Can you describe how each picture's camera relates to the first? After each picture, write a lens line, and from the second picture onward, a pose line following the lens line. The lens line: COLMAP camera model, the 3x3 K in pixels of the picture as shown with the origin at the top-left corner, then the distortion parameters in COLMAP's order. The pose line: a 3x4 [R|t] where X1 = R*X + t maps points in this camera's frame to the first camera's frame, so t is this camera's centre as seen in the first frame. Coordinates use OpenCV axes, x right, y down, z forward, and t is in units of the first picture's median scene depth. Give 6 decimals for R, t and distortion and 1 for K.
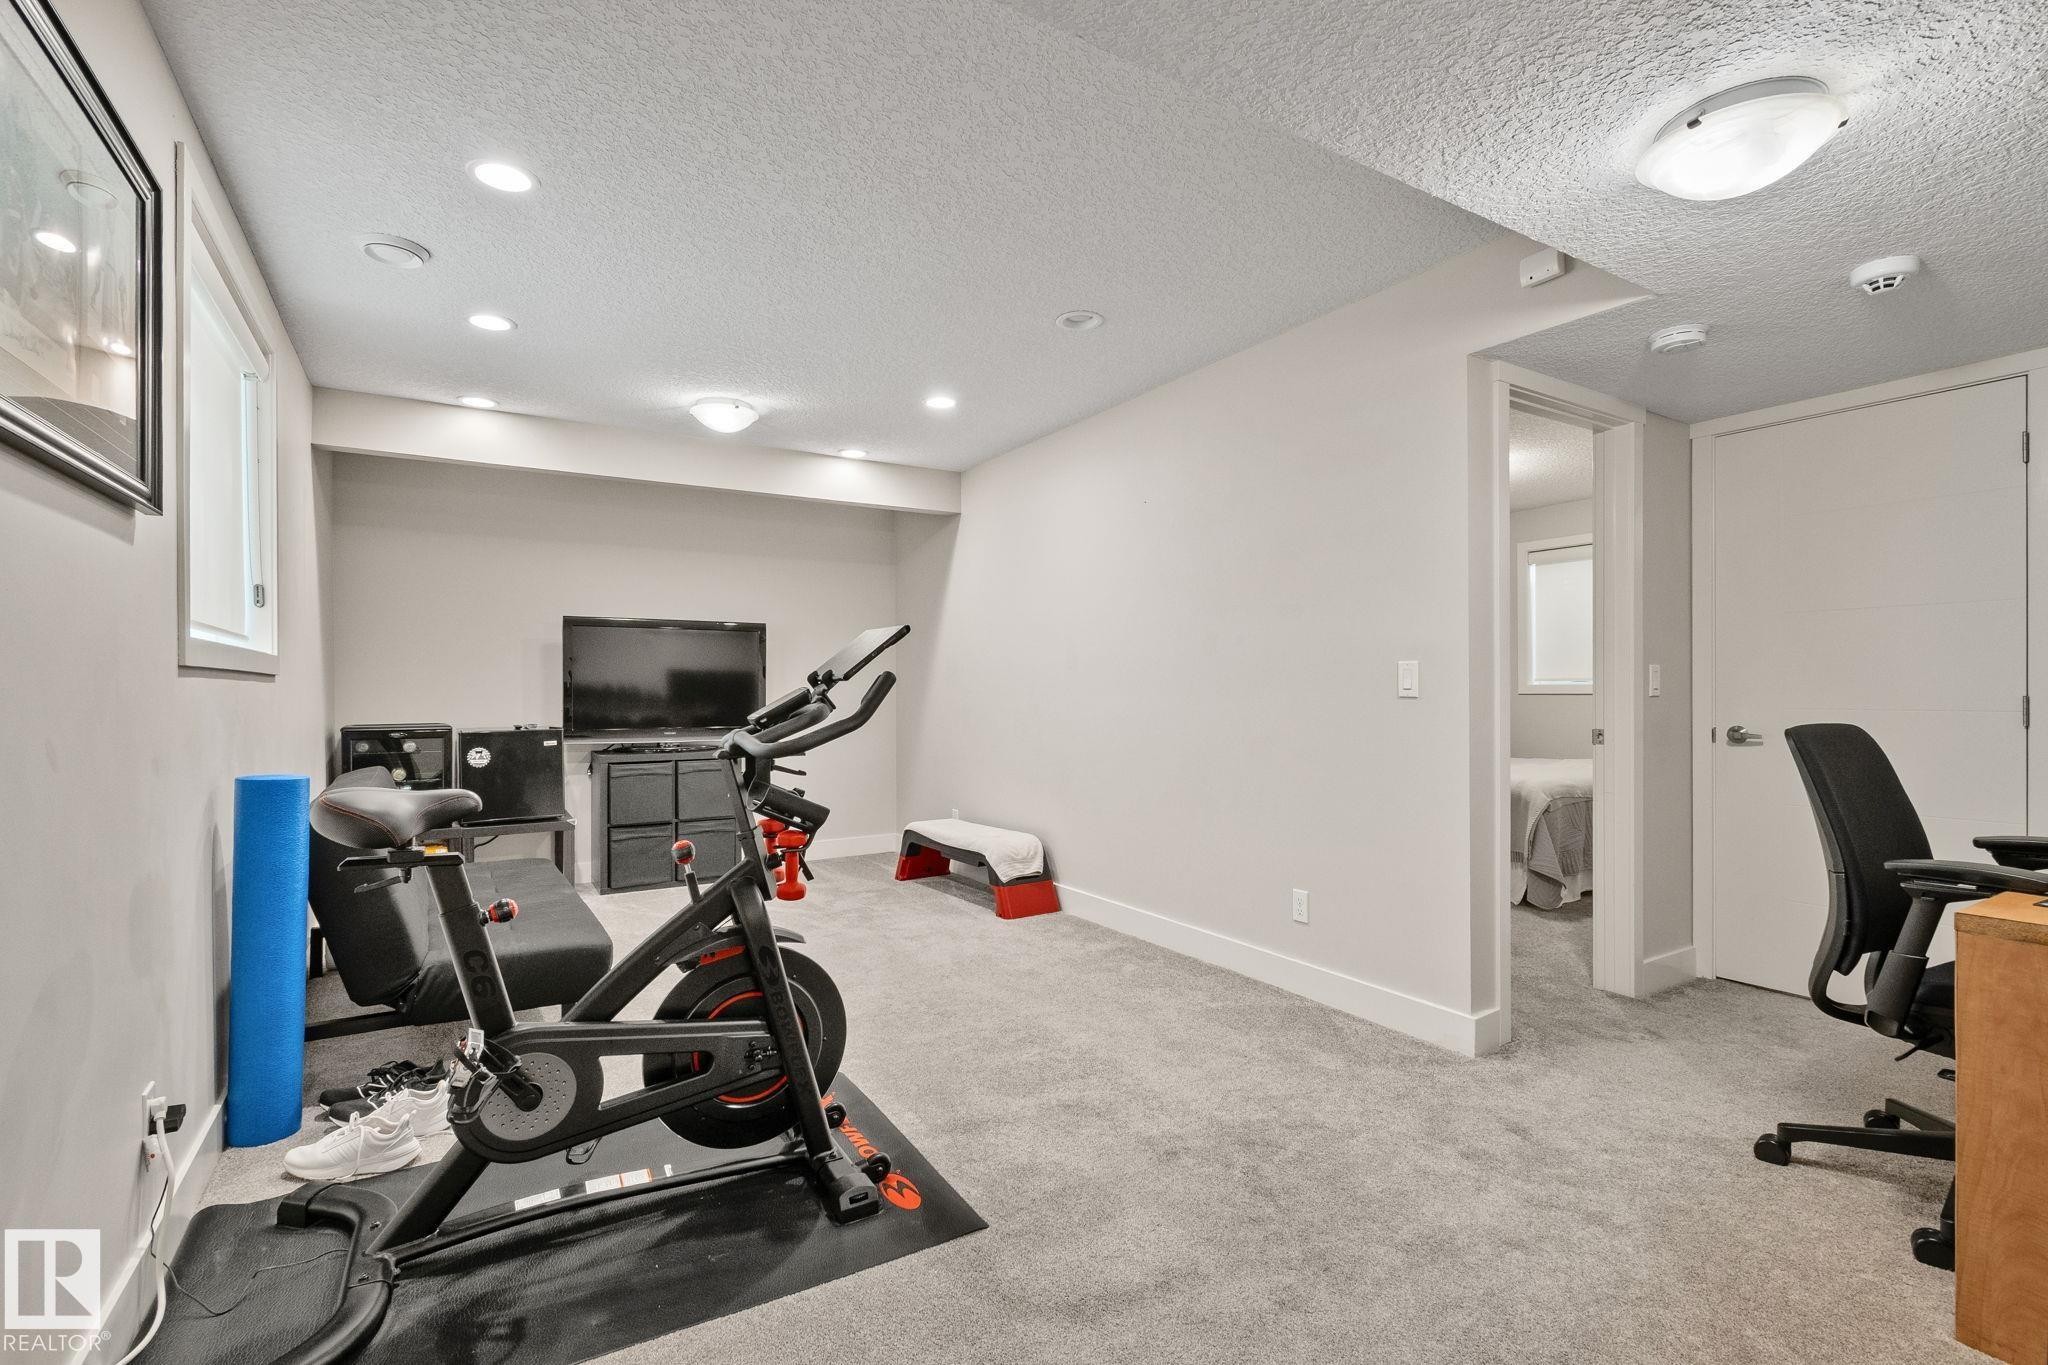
lens RADIAL K [[930.1, 0, 1025.5], [0, 930.1, 691.9], [0, 0, 1]] dist [0.002787, -0.002386]
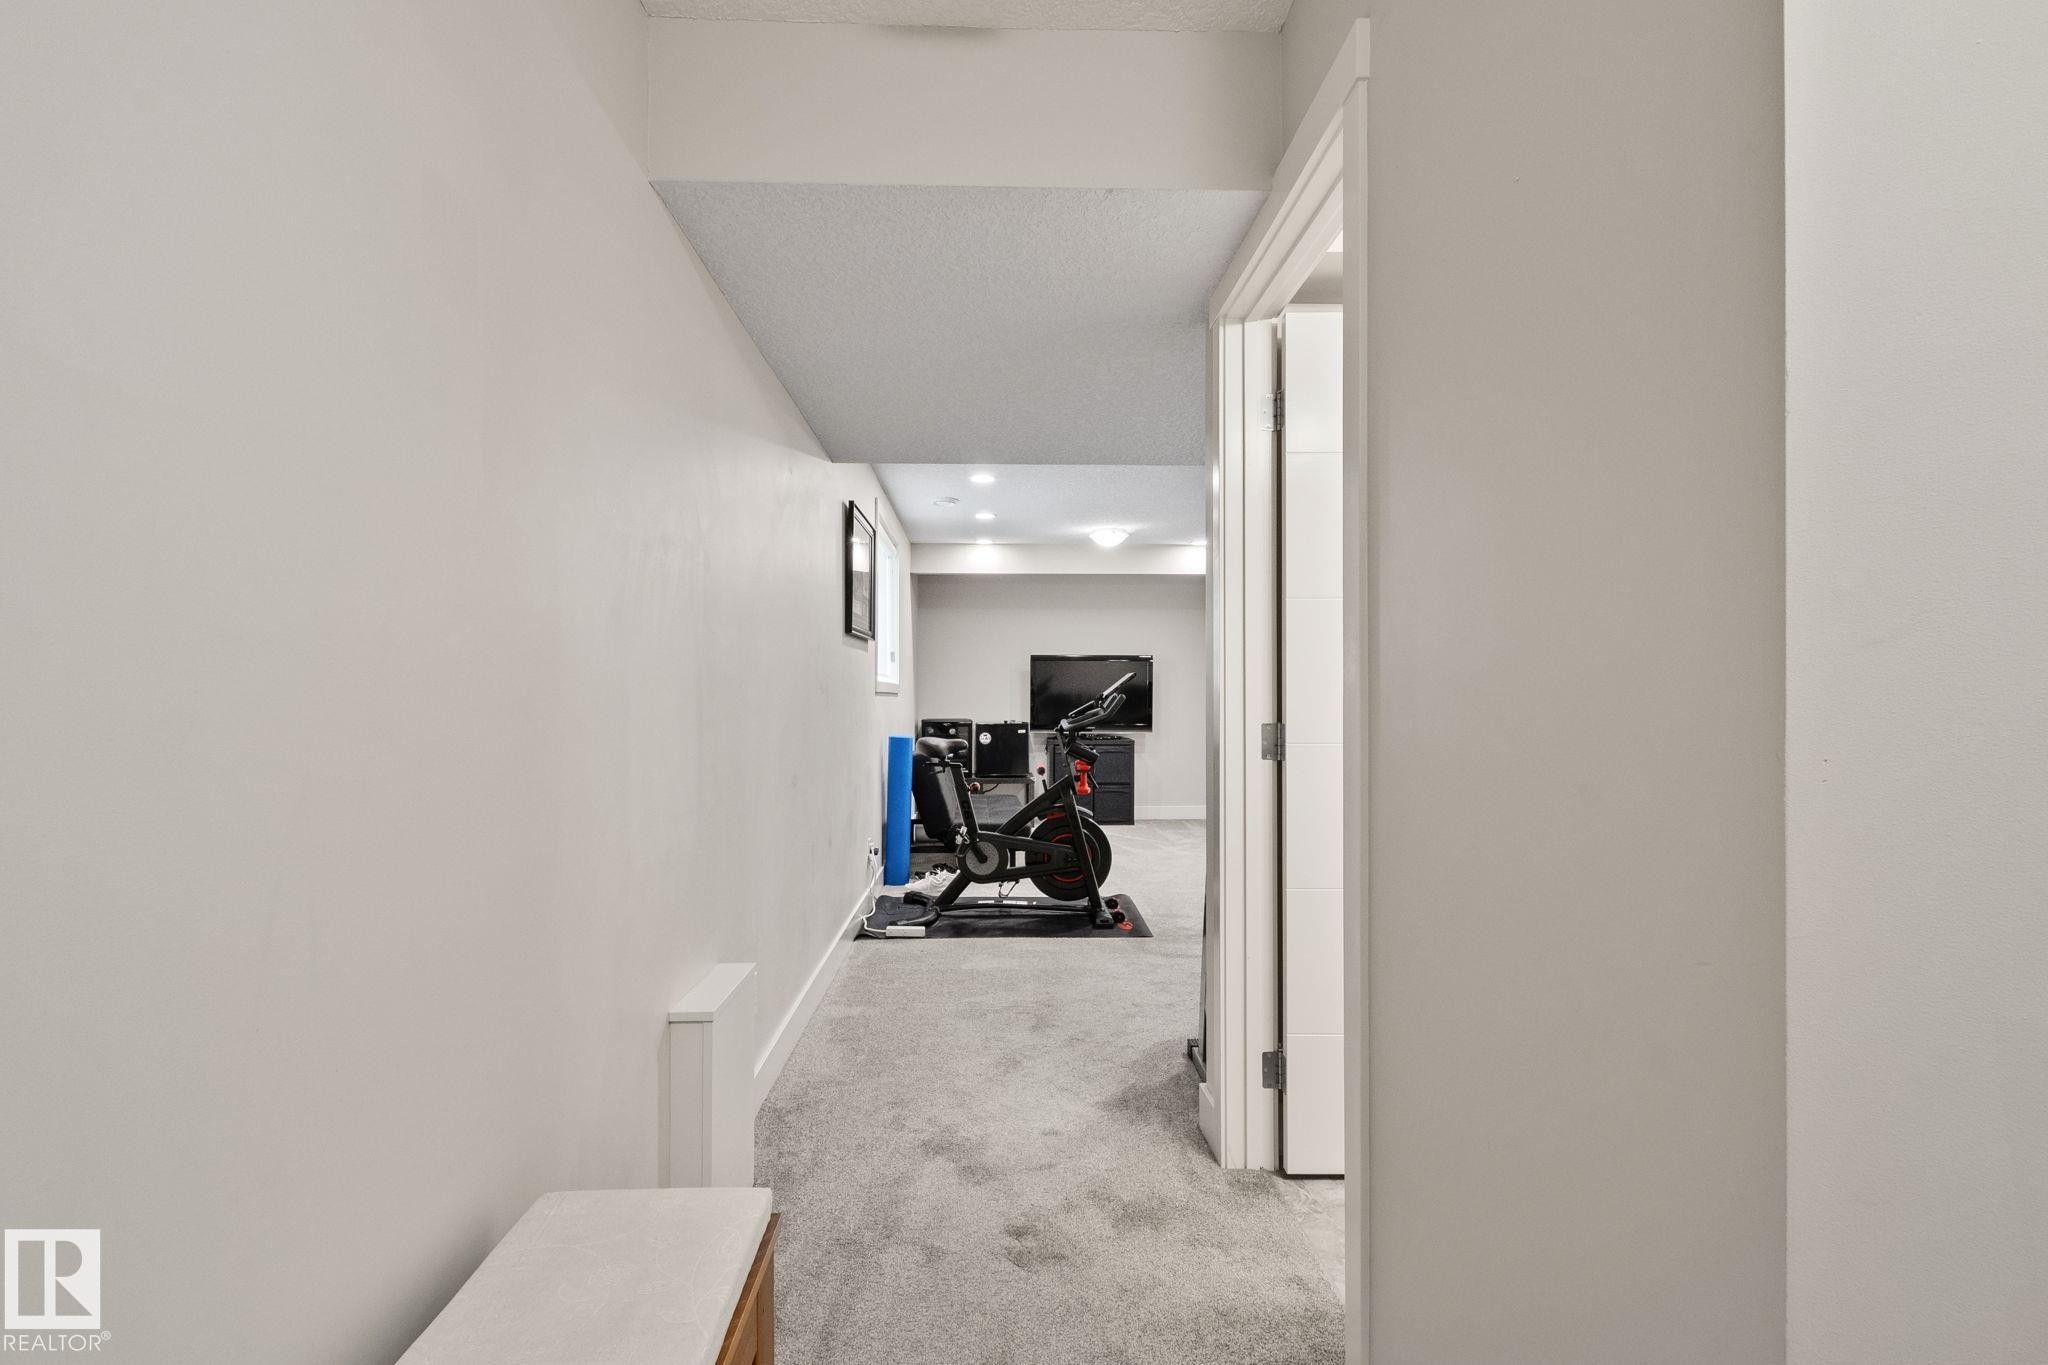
lens RADIAL K [[930.1, 0, 1021.5], [0, 930.1, 689.1], [0, 0, 1]] dist [0.002787, -0.002386]
pose [[0.865843, -0.002722, -0.500309, 0.537941], [-0.003469, 0.999929, -0.011442, -0.004877], [0.500304, 0.011642, 0.865771, -0.749049]]
